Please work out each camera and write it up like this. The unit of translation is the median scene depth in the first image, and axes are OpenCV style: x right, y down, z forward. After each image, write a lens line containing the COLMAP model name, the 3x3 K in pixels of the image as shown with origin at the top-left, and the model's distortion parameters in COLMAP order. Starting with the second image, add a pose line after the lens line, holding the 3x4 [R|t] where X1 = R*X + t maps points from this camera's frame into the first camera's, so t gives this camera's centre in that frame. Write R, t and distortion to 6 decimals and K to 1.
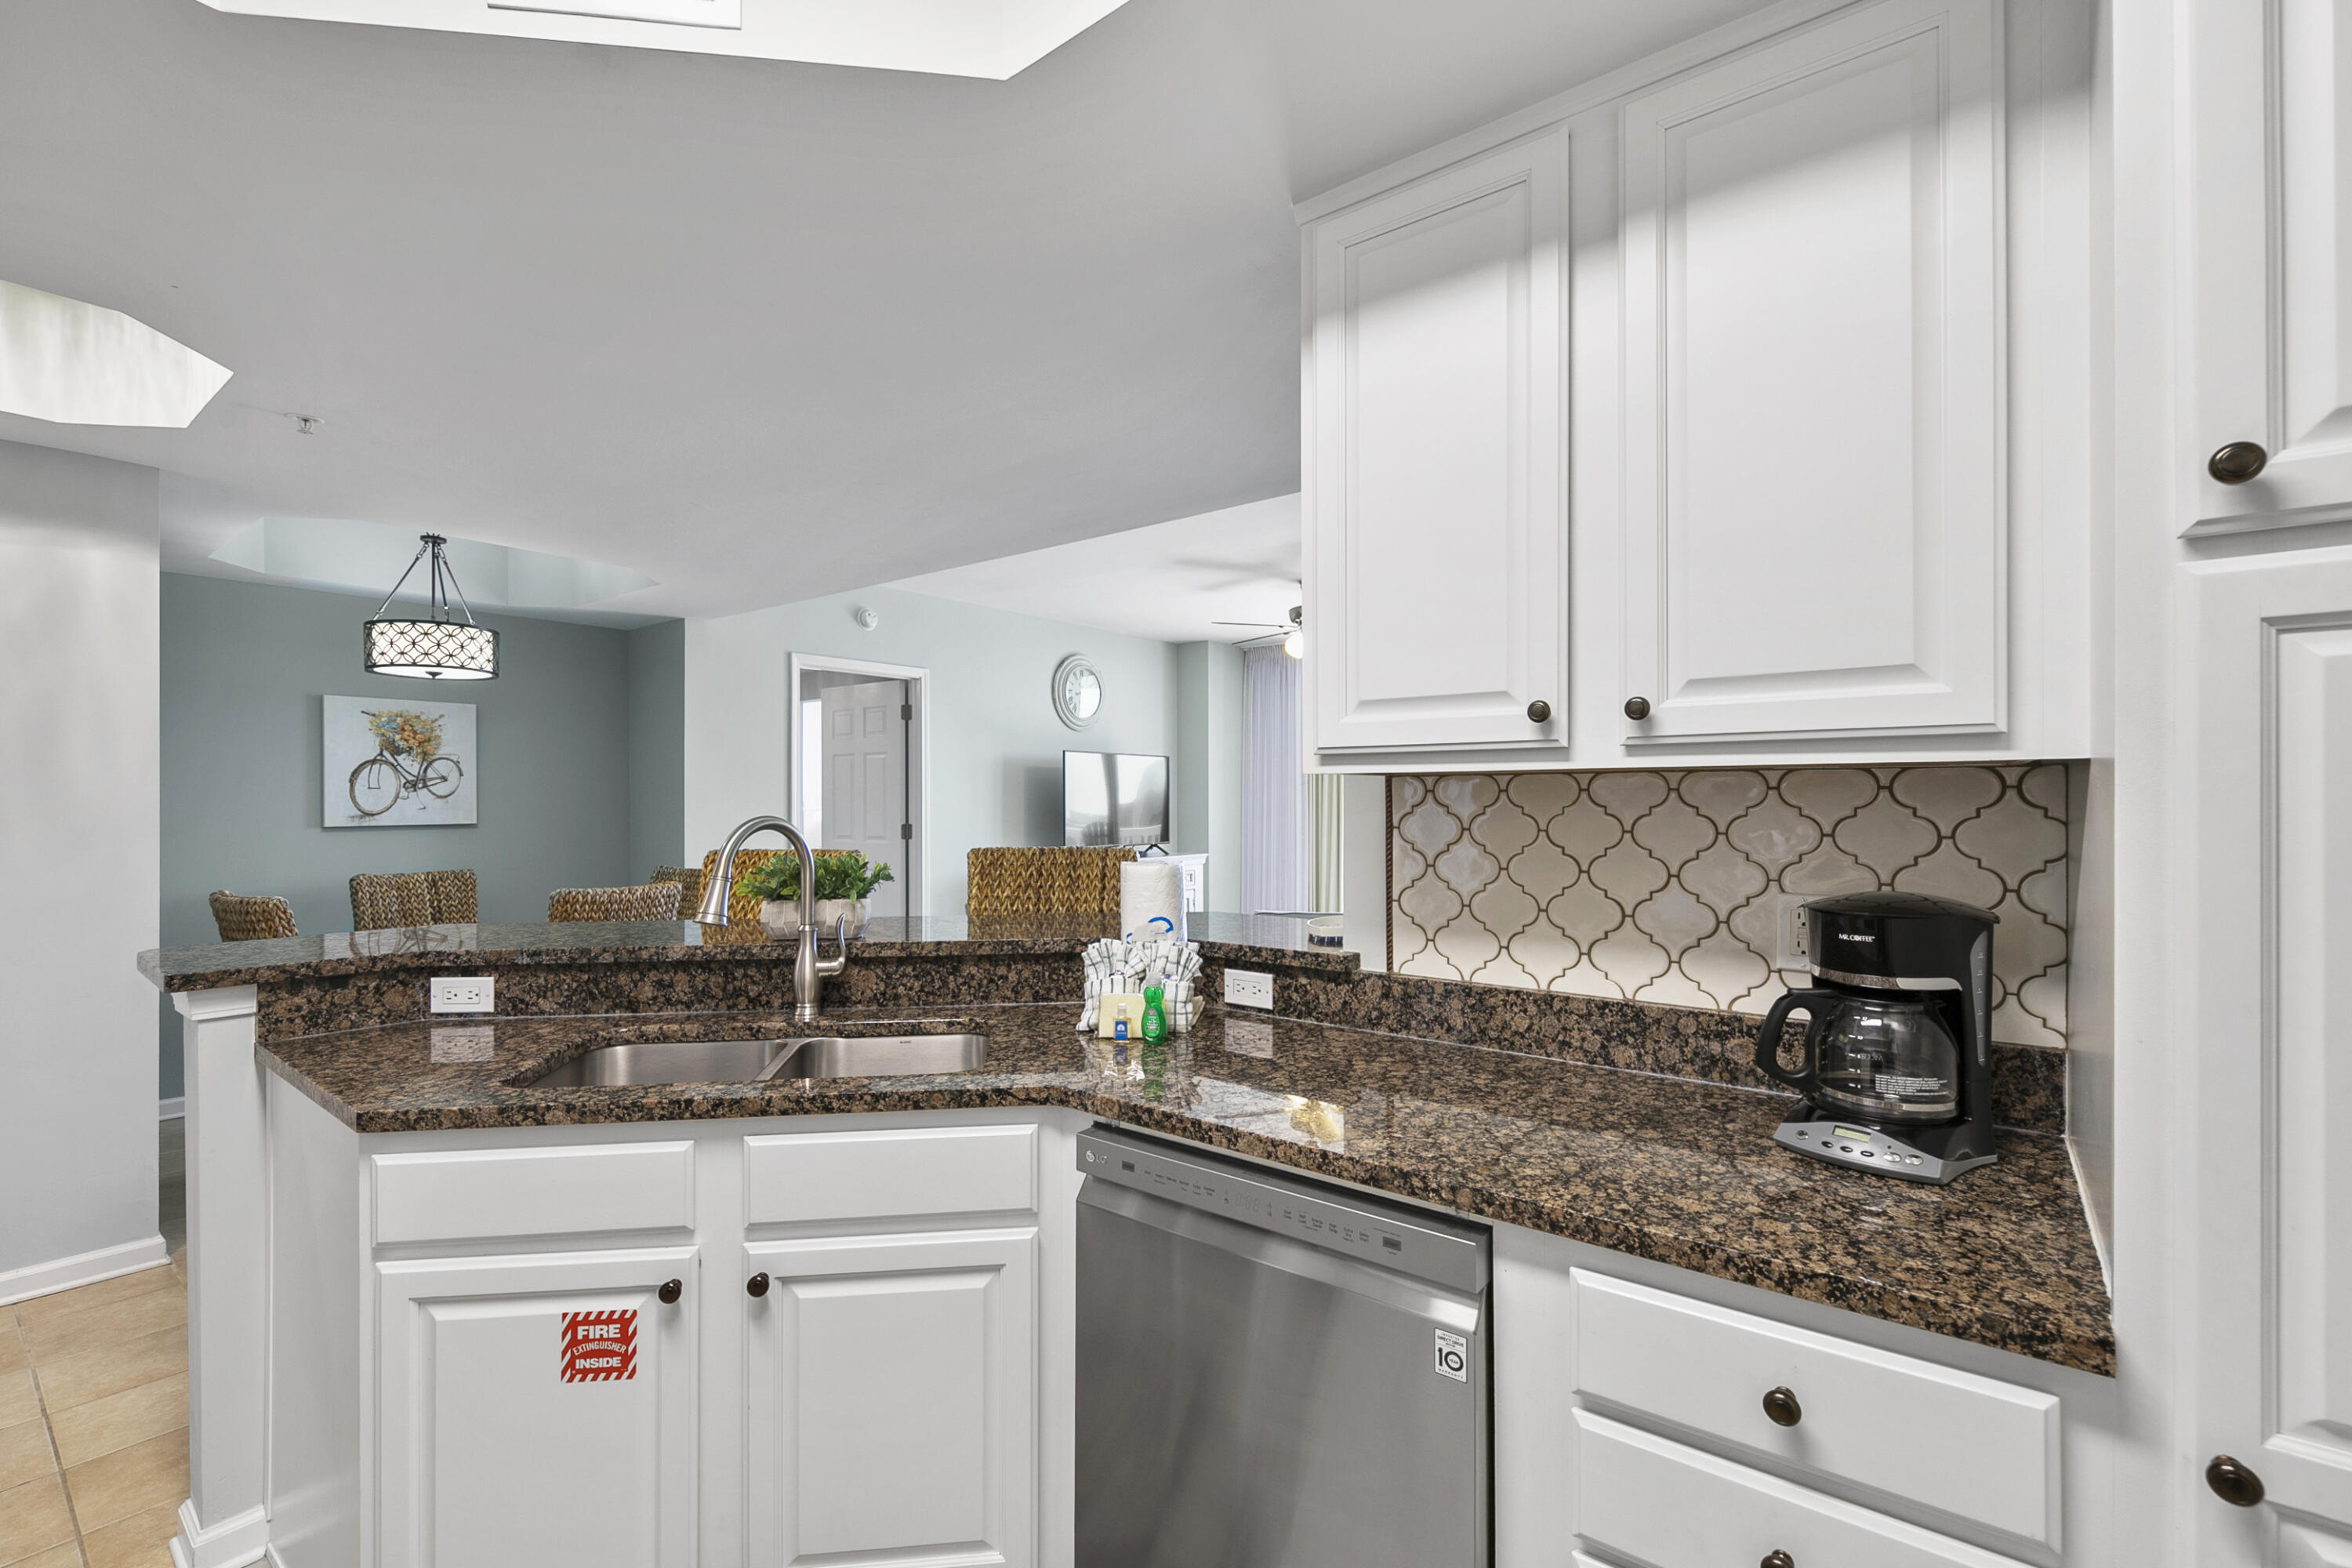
lens RADIAL K [[1011.3, 0, 1179.0], [0, 1011.3, 796.5], [0, 0, 1]] dist [0.000729, -0.005163]
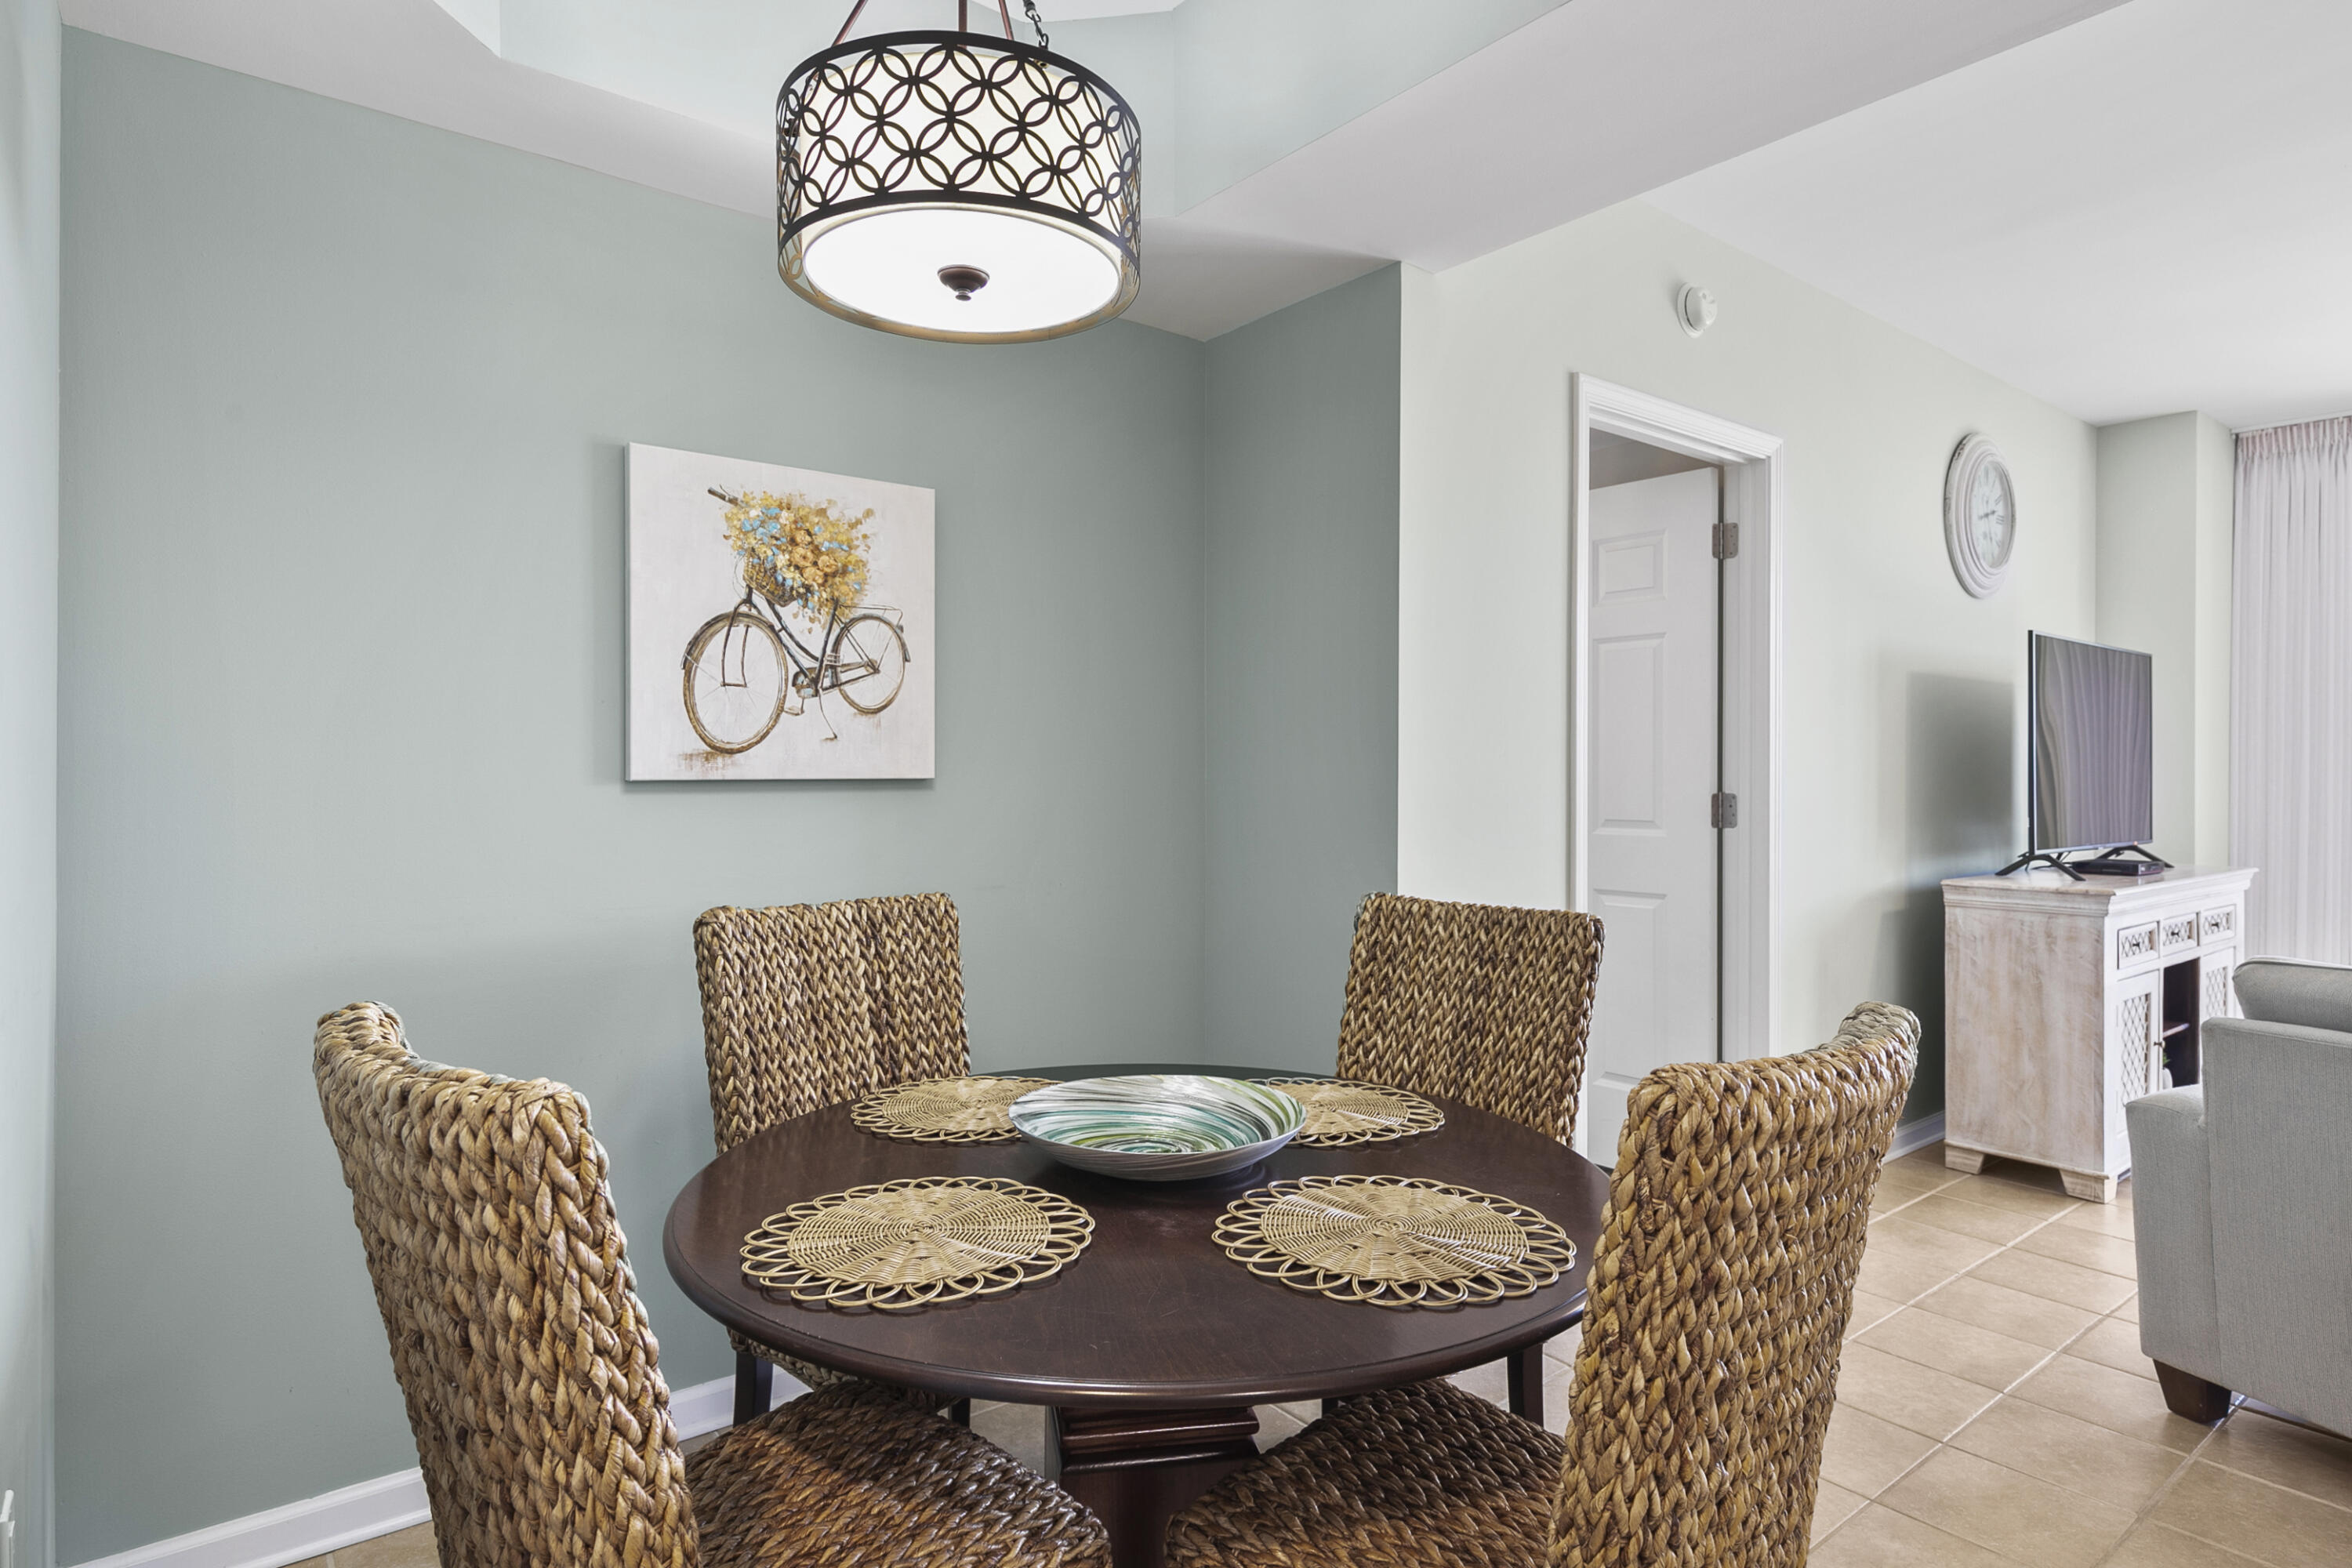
lens RADIAL K [[1269.6, 0, 1169.6], [0, 1269.6, 772.5], [0, 0, 1]] dist [0.003800, 0.000565]
pose [[0.967915, 0.005814, -0.251211, -0.501371], [-0.004945, 0.999979, 0.004089, 0.023190], [0.251230, -0.002715, 0.967924, 0.554359]]
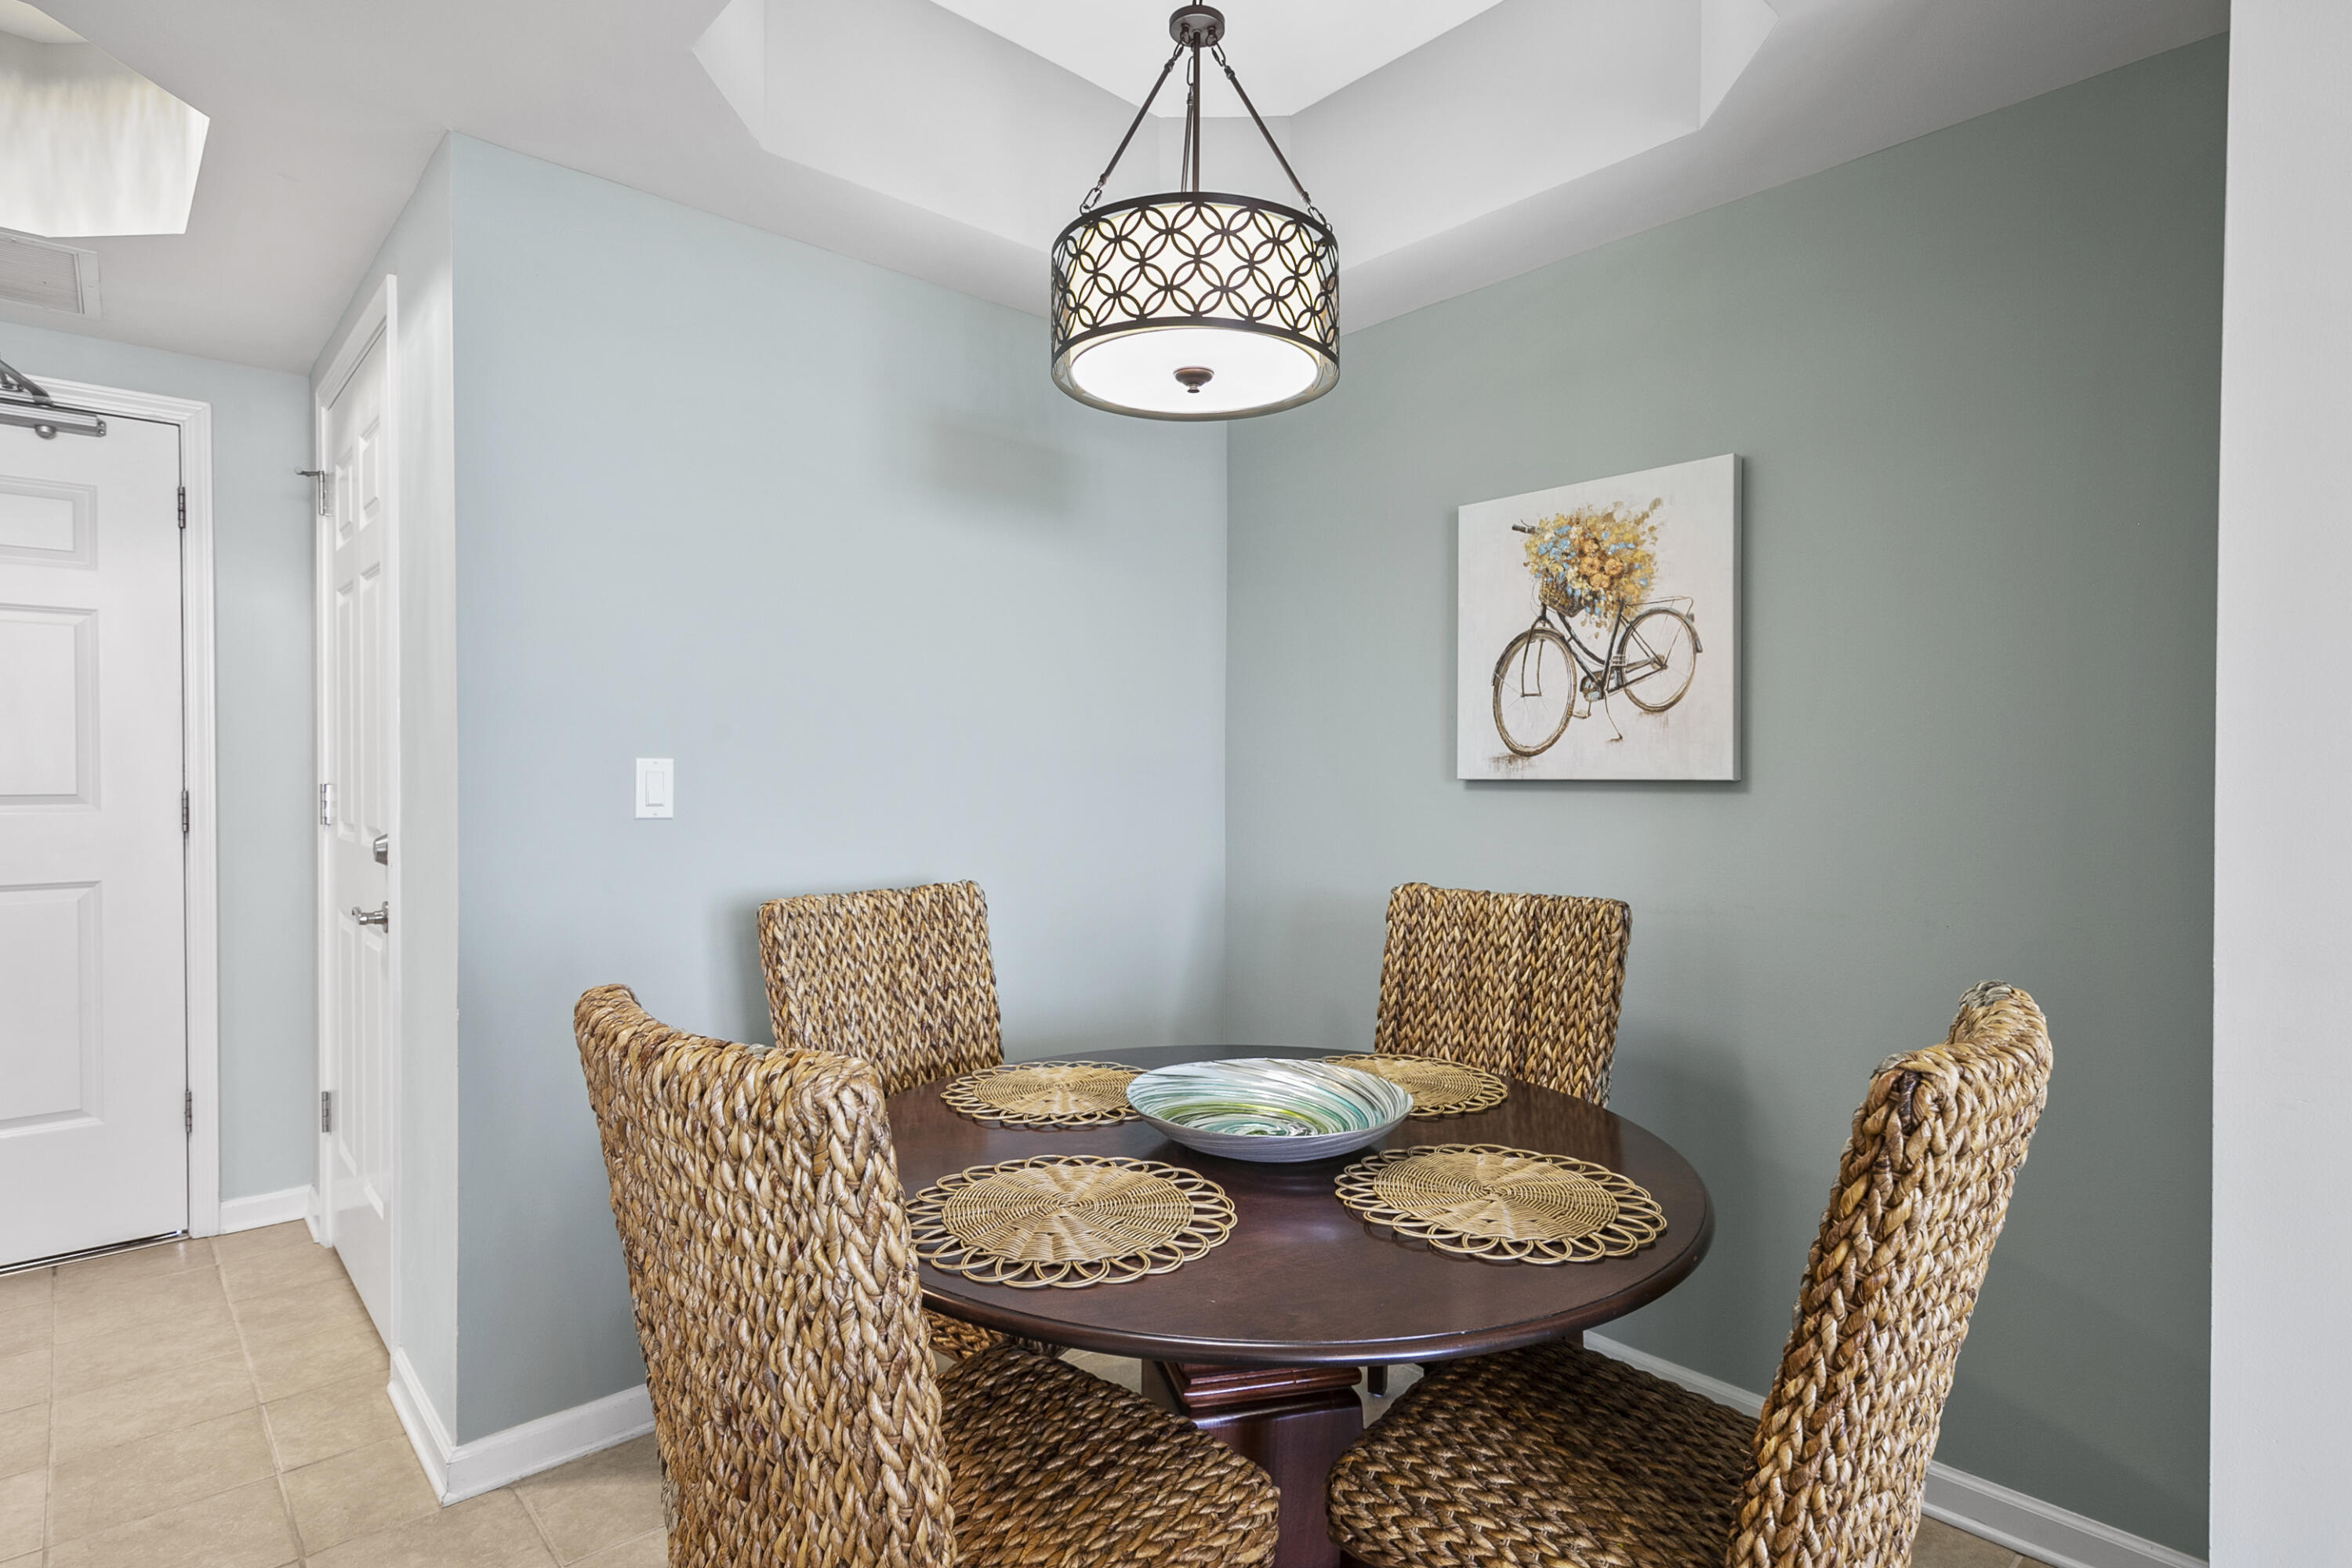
lens RADIAL K [[1201.4, 0, 1176.0], [0, 1201.4, 784.0], [0, 0, 1]] dist [0.013944, 0.000053]
pose [[-0.182269, 0.011859, -0.983177, -0.244205], [-0.000735, 0.999925, 0.012198, 0.024561], [0.983248, 0.002946, -0.182247, 0.935920]]
